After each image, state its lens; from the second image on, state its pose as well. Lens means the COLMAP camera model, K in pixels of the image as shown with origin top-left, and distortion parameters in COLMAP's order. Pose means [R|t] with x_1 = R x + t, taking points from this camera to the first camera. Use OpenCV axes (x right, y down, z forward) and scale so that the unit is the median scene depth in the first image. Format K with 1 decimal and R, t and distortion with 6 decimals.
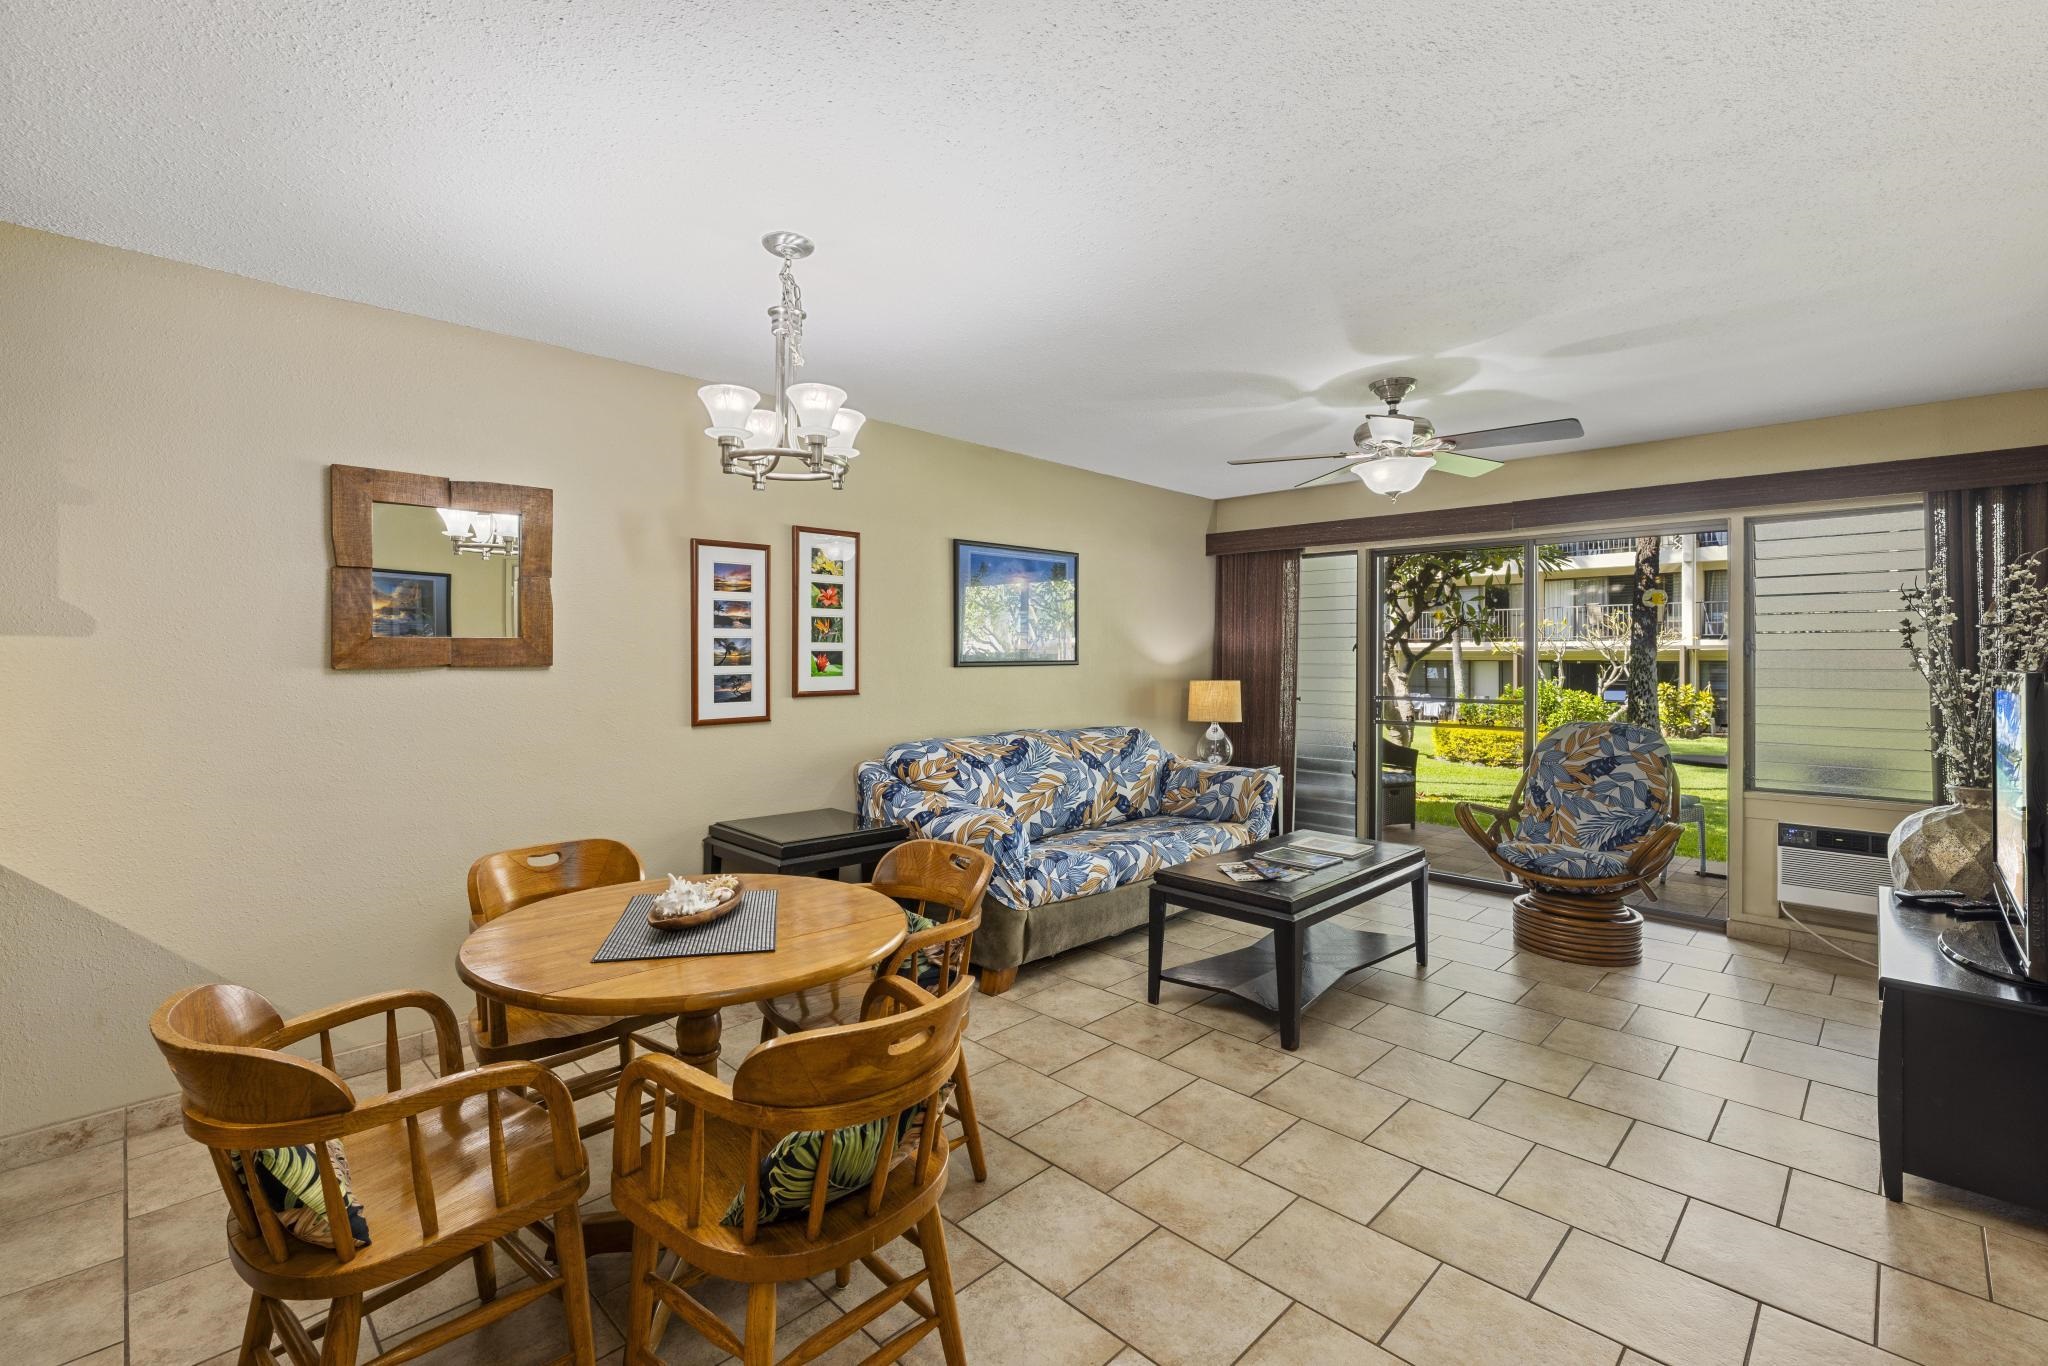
lens RADIAL K [[881.5, 0, 1026.0], [0, 881.5, 657.3], [0, 0, 1]] dist [-0.009821, 0.002233]
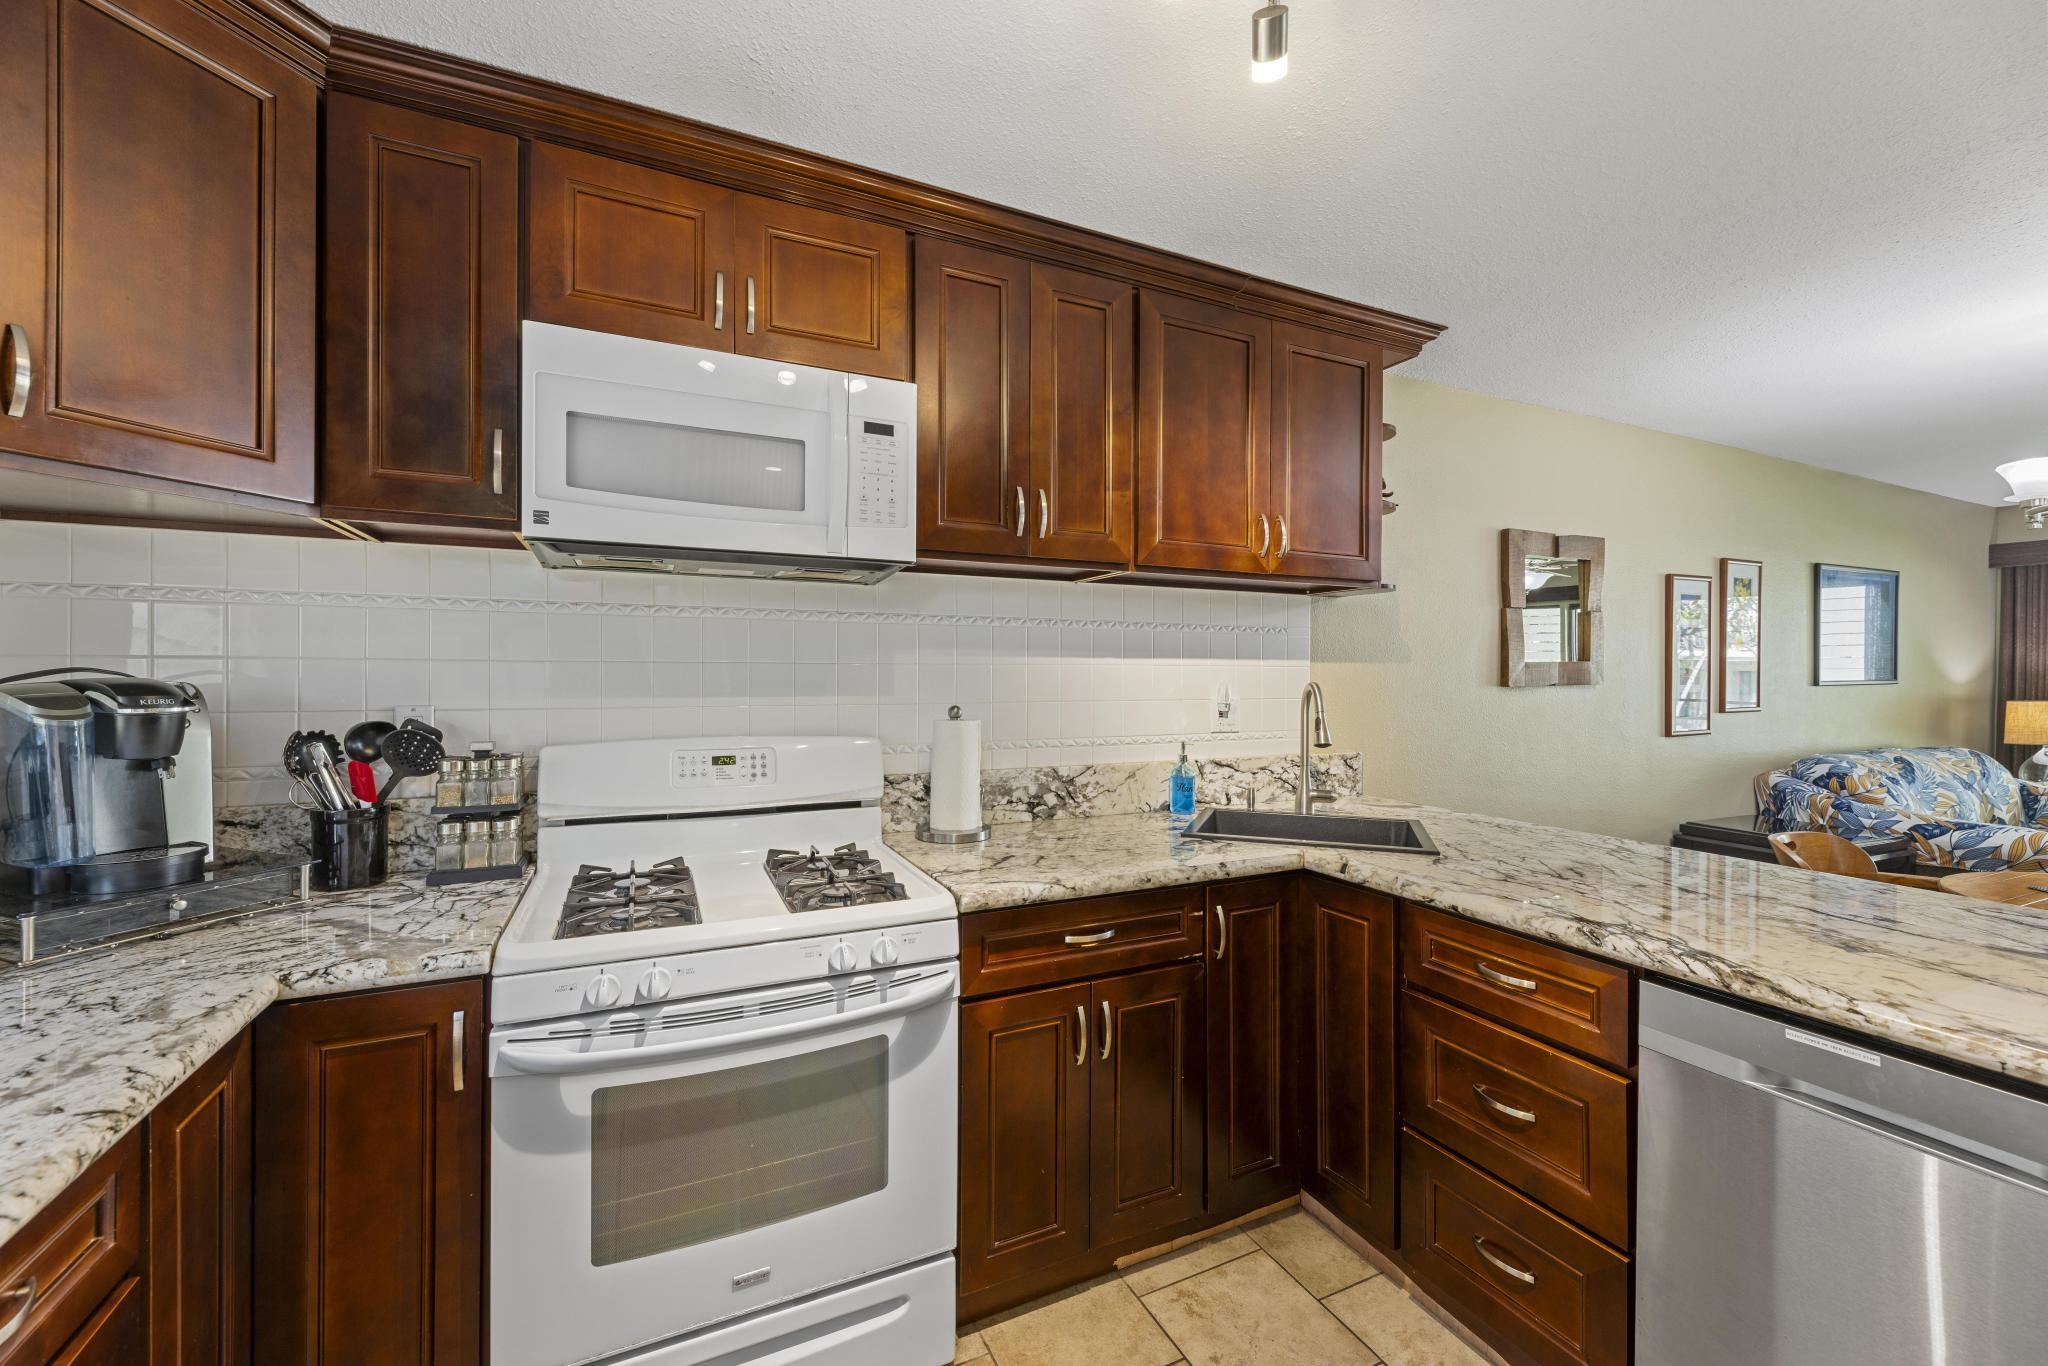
lens RADIAL K [[824.2, 0, 1046.0], [0, 824.2, 674.1], [0, 0, 1]] dist [-0.003891, 0.000805]
pose [[0.944636, 0.001822, -0.328116, -0.711421], [-0.000718, 0.999994, 0.003487, -0.007264], [0.328120, -0.003059, 0.944631, -0.256019]]
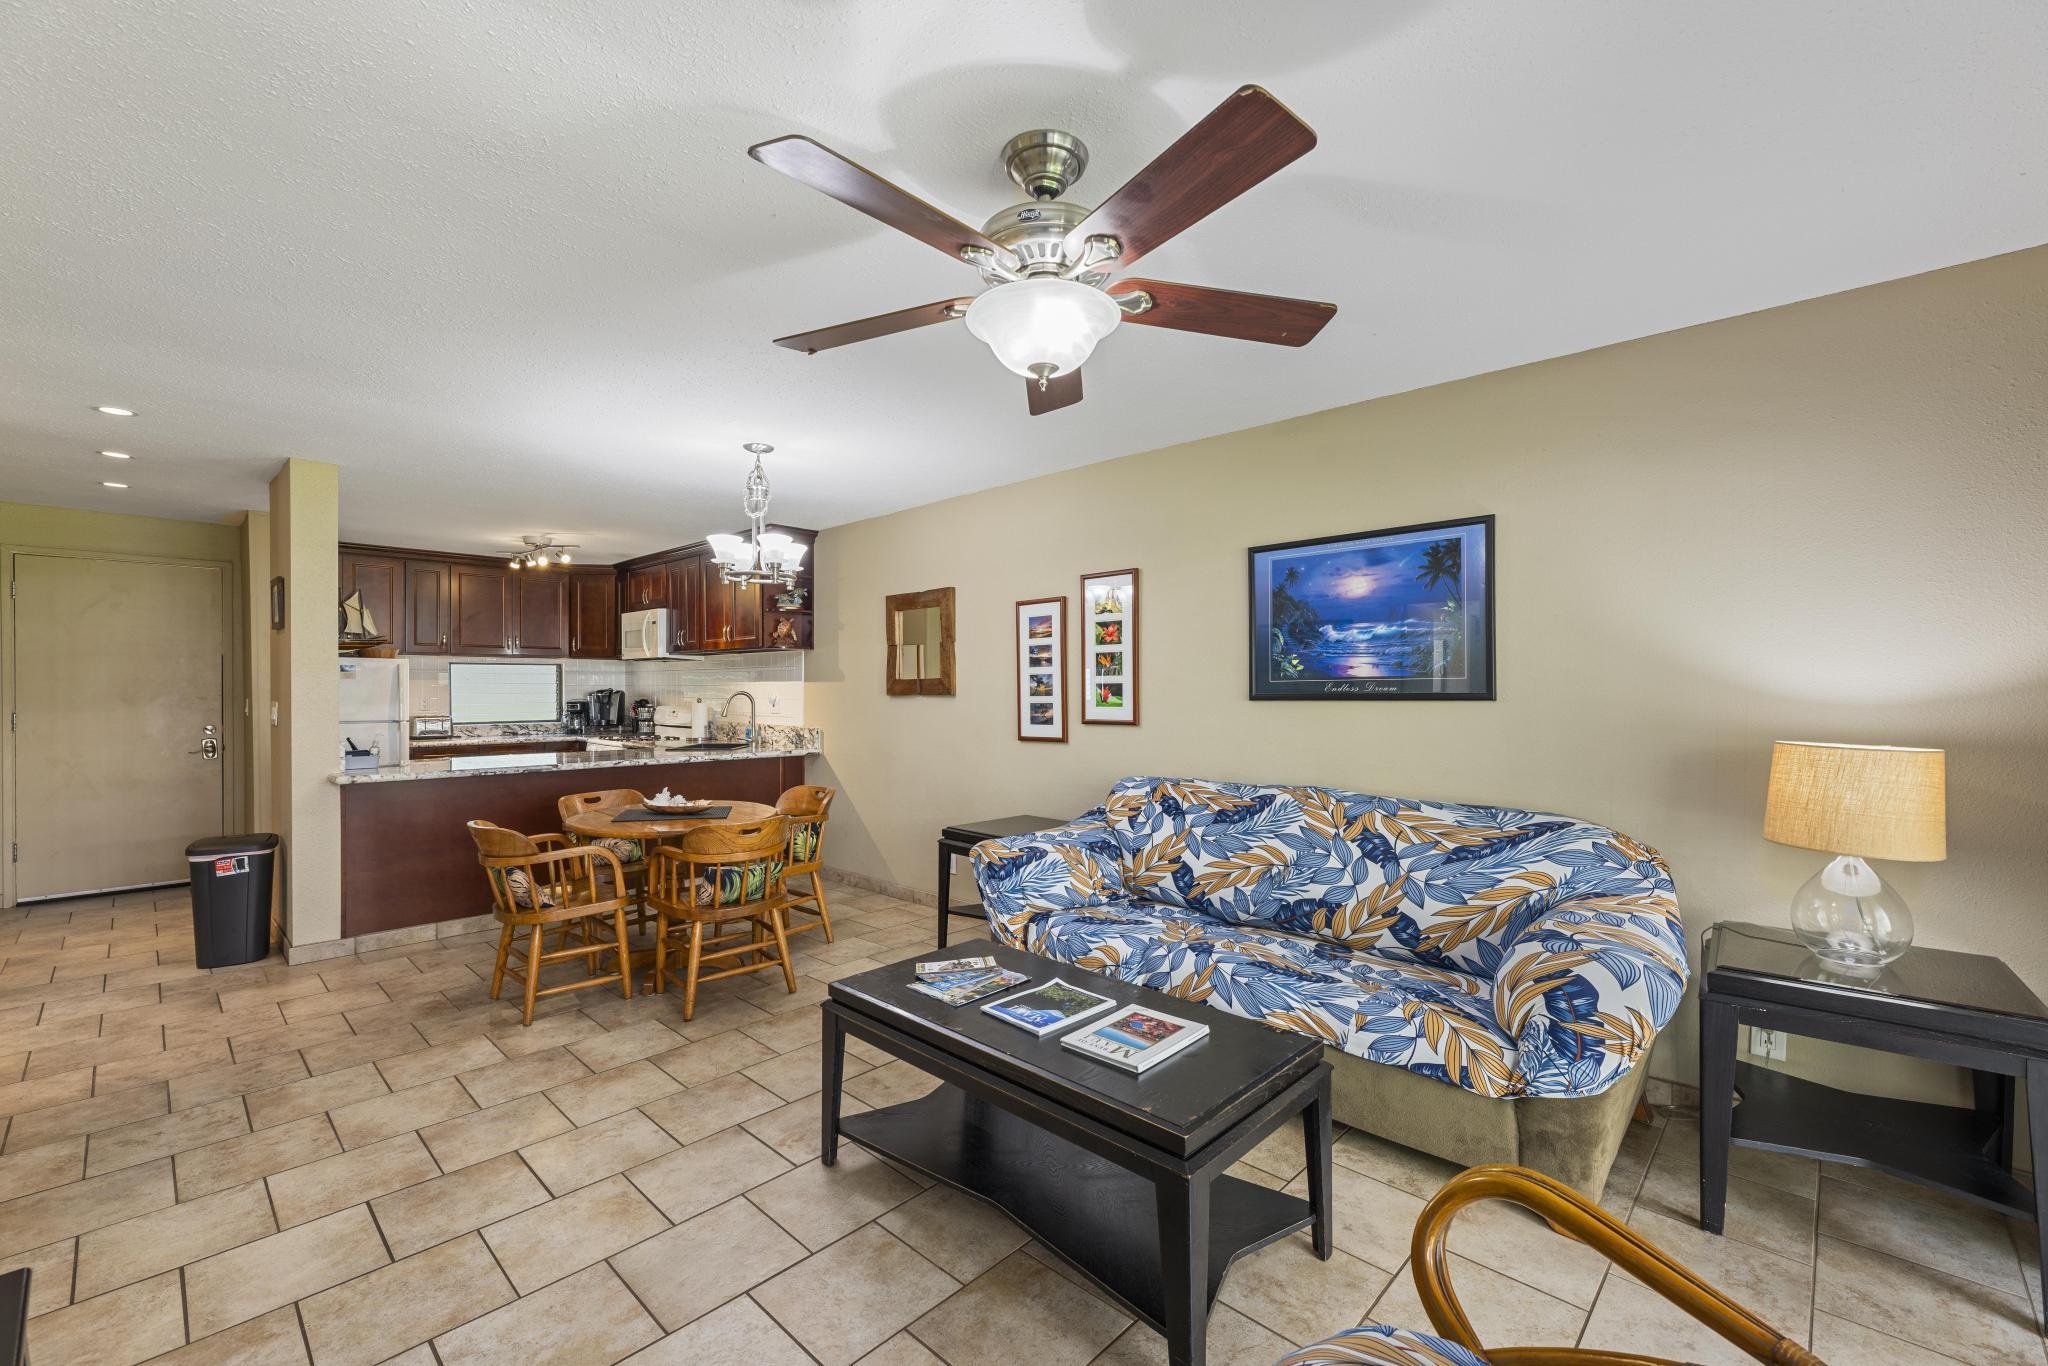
lens RADIAL K [[857.8, 0, 1034.7], [0, 857.8, 696.5], [0, 0, 1]] dist [0.003432, -0.000657]
pose [[0.023435, 0.007114, -0.999700, 0.834163], [0.003023, 0.999970, 0.007187, 0.001090], [0.999721, -0.003191, 0.023413, 0.881944]]
